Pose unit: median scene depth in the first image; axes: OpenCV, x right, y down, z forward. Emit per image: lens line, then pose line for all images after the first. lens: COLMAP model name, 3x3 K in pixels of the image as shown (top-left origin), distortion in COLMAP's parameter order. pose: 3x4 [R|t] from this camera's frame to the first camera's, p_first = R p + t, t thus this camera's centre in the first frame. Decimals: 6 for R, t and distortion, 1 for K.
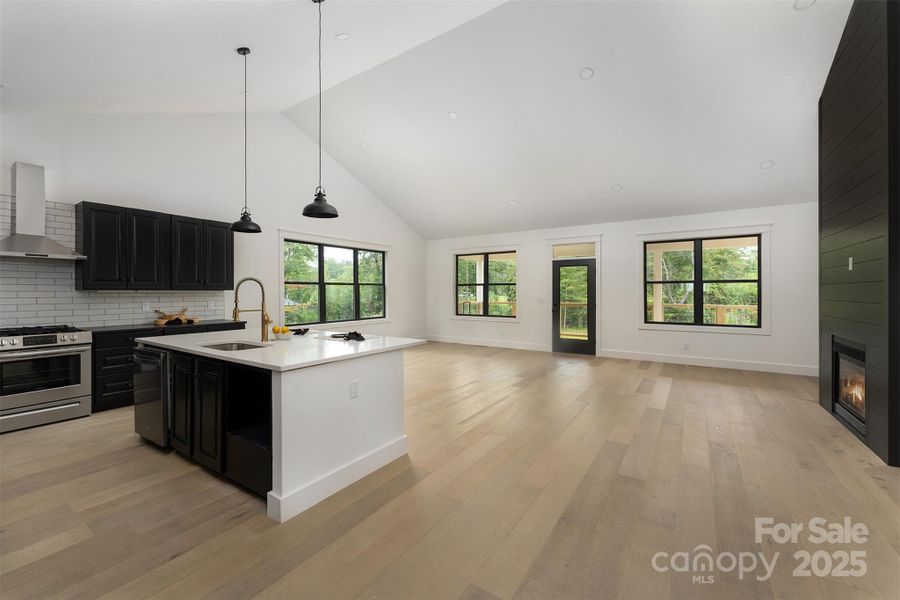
lens RADIAL K [[367.1, 0, 449.3], [0, 367.1, 292.3], [0, 0, 1]] dist [0.000563, 0.000541]
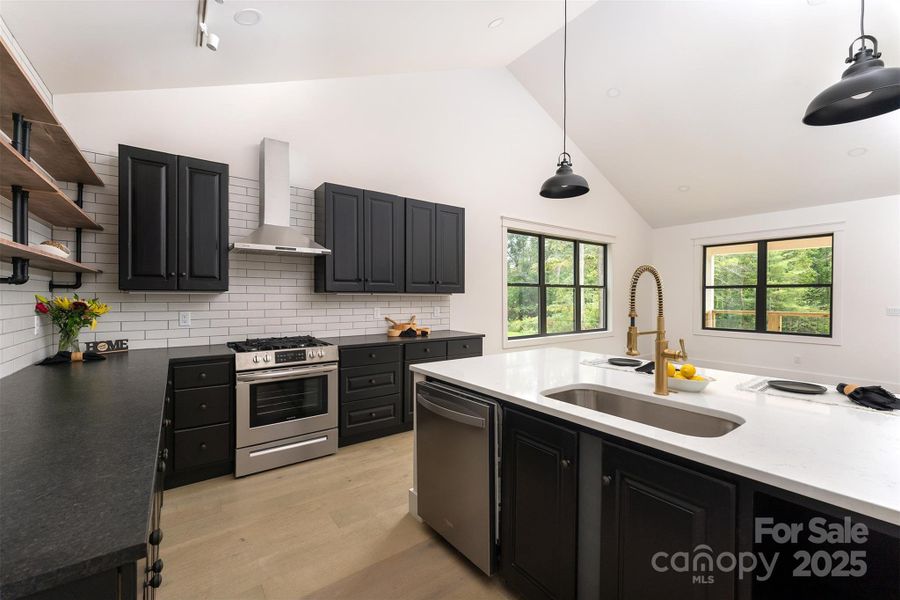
lens RADIAL K [[371.9, 0, 450.0], [0, 371.9, 300.0], [0, 0, 1]] dist [0.000052, 0.000065]
pose [[0.939168, 0.006961, -0.343387, -0.451975], [-0.004015, 0.999949, 0.009291, 0.001327], [0.343434, -0.007347, 0.939148, 0.322508]]
